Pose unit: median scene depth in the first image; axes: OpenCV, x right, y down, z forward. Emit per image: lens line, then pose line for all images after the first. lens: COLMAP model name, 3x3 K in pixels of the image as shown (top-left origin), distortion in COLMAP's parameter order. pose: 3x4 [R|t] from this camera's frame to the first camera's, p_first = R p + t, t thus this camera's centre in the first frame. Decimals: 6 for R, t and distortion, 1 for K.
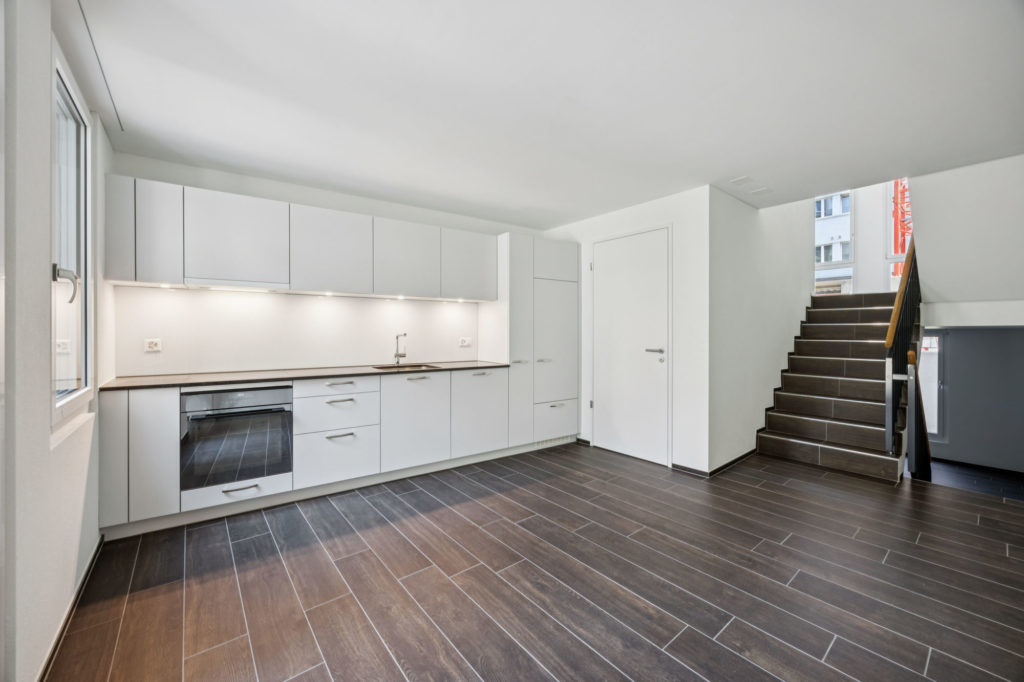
lens RADIAL K [[392.4, 0, 501.6], [0, 392.4, 337.5], [0, 0, 1]] dist [-0.013584, -0.000413]
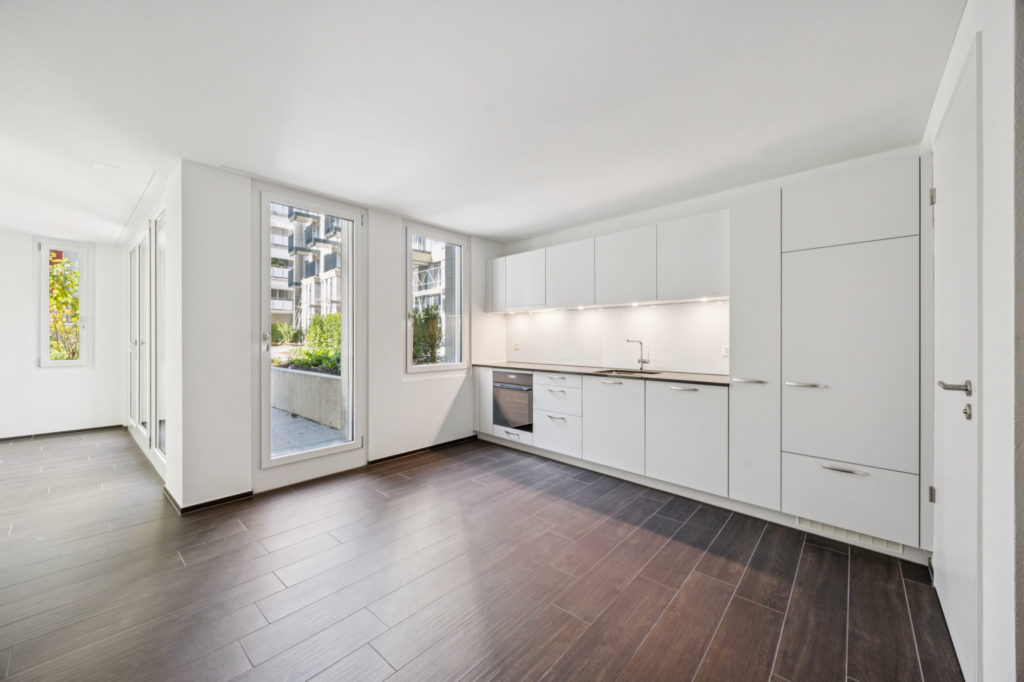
lens RADIAL K [[392.4, 0, 501.1], [0, 392.4, 337.7], [0, 0, 1]] dist [-0.013584, -0.000413]
pose [[0.163733, -0.000617, -0.986504, 0.847030], [-0.012821, 0.999914, -0.002753, -0.008730], [0.986421, 0.013099, 0.163711, 0.602249]]
